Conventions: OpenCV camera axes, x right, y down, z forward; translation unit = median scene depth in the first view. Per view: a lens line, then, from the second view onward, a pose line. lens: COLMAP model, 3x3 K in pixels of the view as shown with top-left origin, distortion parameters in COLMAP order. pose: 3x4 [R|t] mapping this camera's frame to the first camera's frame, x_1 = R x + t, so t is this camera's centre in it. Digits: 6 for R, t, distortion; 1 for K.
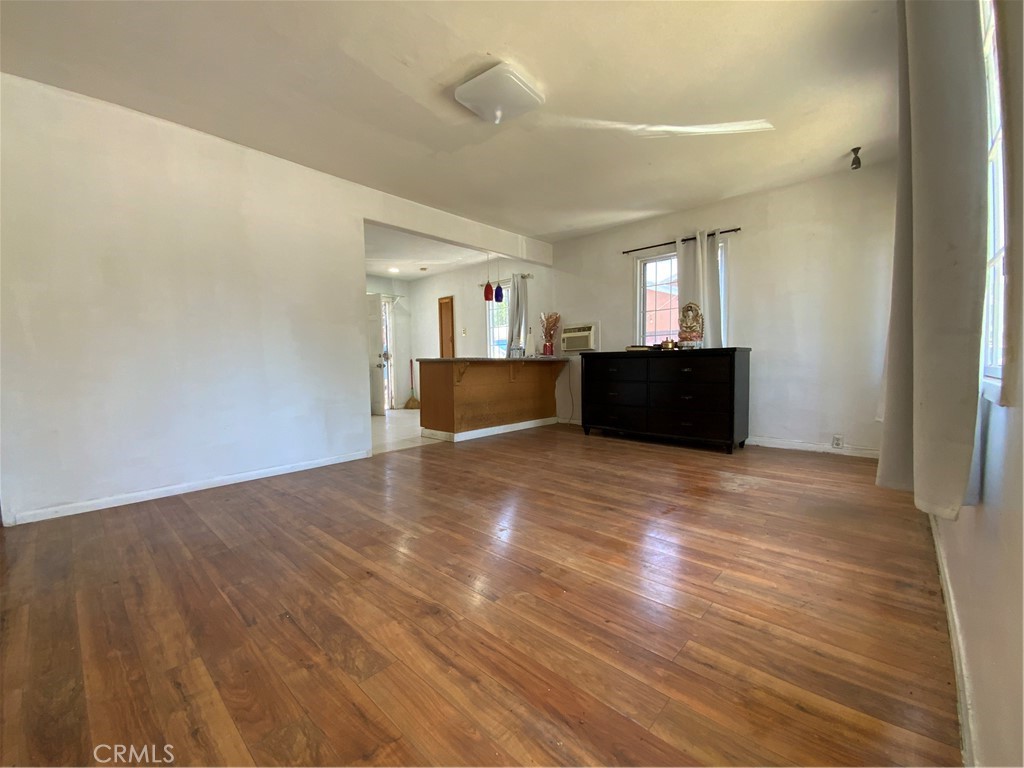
lens RADIAL K [[418.4, 0, 506.8], [0, 418.4, 380.6], [0, 0, 1]] dist [0.011813, -0.006040]
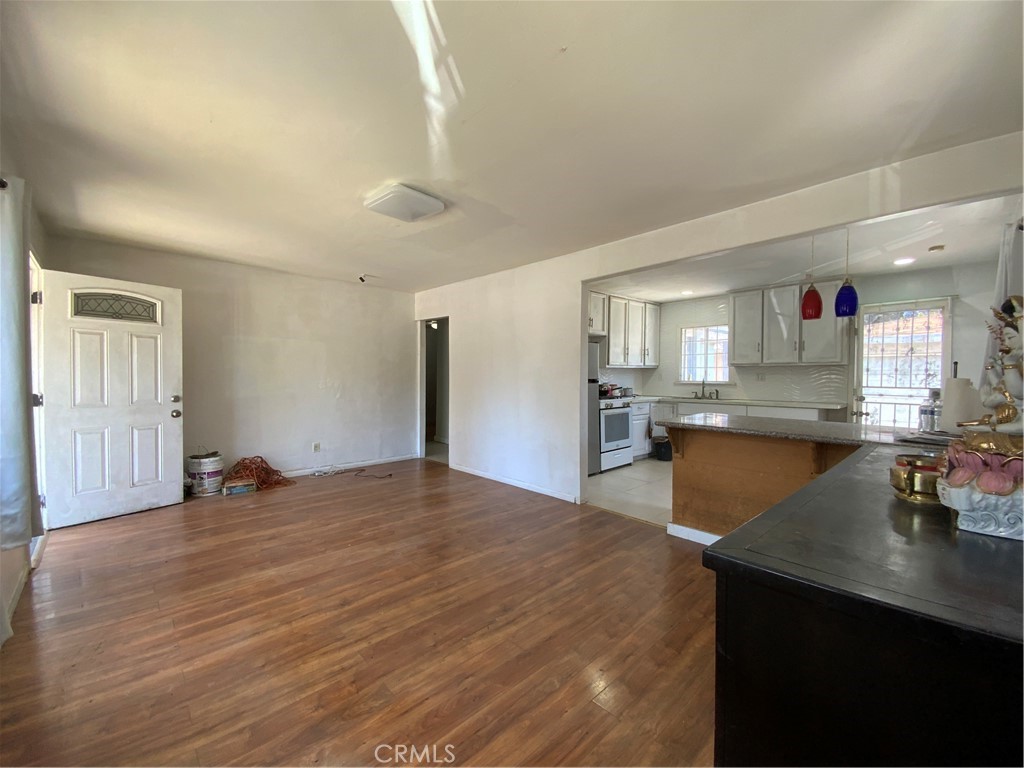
lens RADIAL K [[418.4, 0, 517.9], [0, 418.4, 383.3], [0, 0, 1]] dist [0.011813, -0.006040]
pose [[-0.061340, 0.043131, -0.997185, 1.024812], [-0.041630, 0.998086, 0.045730, -0.231908], [0.997248, 0.044318, -0.059427, 1.265455]]
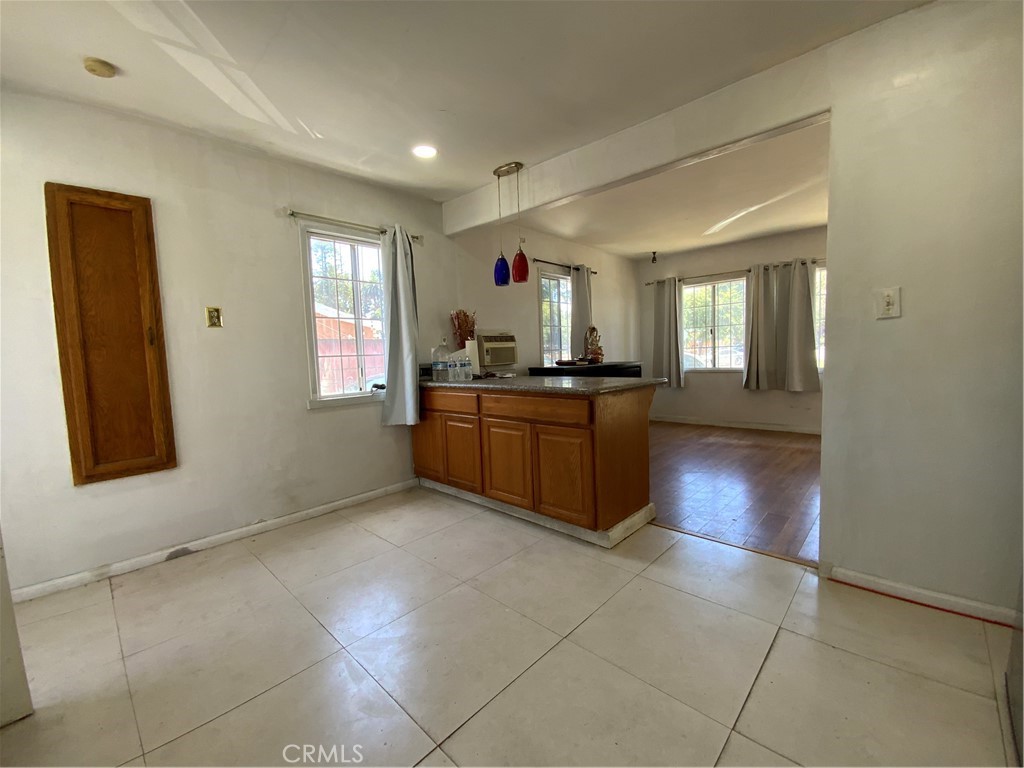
lens RADIAL K [[418.4, 0, 508.7], [0, 418.4, 385.5], [0, 0, 1]] dist [0.011813, -0.006040]
pose [[0.020911, -0.062328, 0.997837, -1.204229], [0.068744, 0.995782, 0.060759, -0.162170], [-0.997415, 0.067325, 0.025107, 1.931466]]
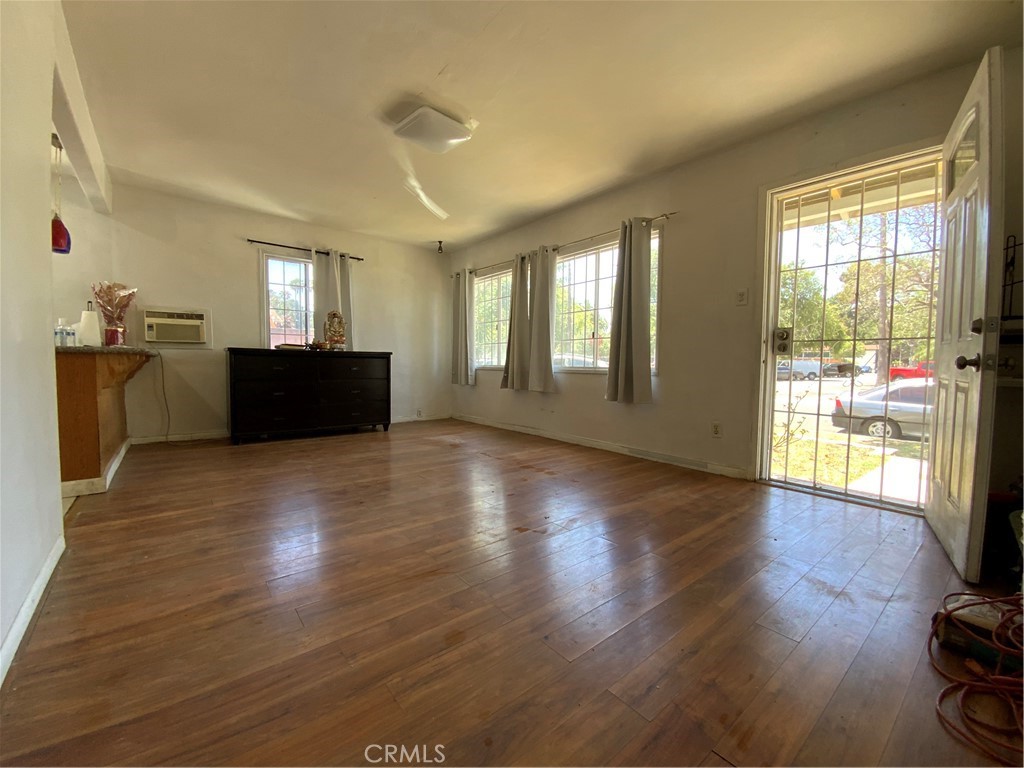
lens RADIAL K [[418.4, 0, 518.6], [0, 418.4, 382.5], [0, 0, 1]] dist [0.011813, -0.006040]
pose [[0.119531, -0.033693, 0.992259, -1.044024], [0.024007, 0.999230, 0.031038, -0.016446], [-0.992540, 0.020111, 0.120248, 0.575647]]
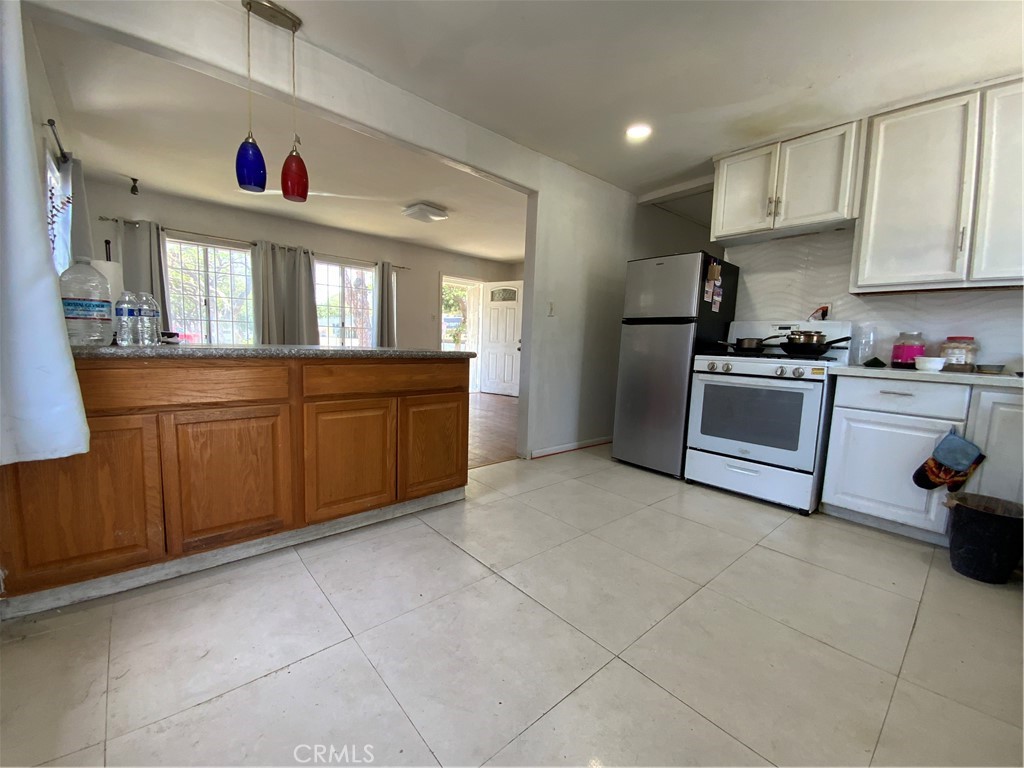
lens RADIAL K [[418.4, 0, 516.8], [0, 418.4, 386.8], [0, 0, 1]] dist [0.011813, -0.006040]
pose [[-0.995037, -0.029182, 0.095132, -0.551388], [-0.015851, 0.990308, 0.137981, -0.145174], [-0.098237, 0.135789, -0.985855, 2.664413]]
